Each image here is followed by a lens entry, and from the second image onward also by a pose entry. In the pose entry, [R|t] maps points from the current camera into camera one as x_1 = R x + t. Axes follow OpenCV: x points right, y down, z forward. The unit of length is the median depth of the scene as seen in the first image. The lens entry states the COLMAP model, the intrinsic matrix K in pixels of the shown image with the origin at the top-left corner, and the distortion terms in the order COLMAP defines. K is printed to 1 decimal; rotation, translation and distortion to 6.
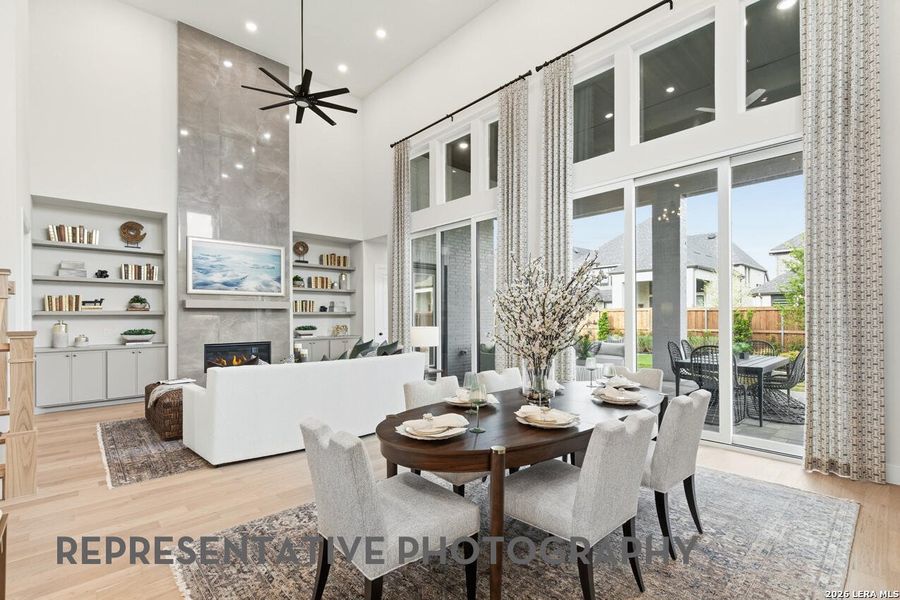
lens RADIAL K [[409.1, 0, 449.9], [0, 409.1, 305.8], [0, 0, 1]] dist [-0.004829, -0.002273]
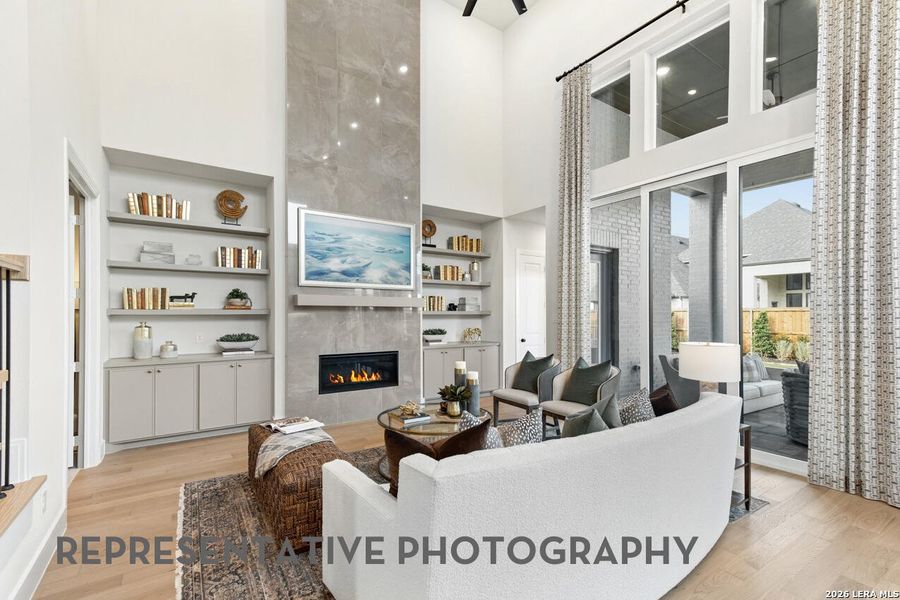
lens RADIAL K [[409.1, 0, 451.4], [0, 409.1, 305.5], [0, 0, 1]] dist [-0.004829, -0.002273]
pose [[0.986023, 0.003457, -0.166571, -0.242171], [-0.002564, 0.999981, 0.005574, 0.000349], [0.166587, -0.005069, 0.986014, 0.311928]]
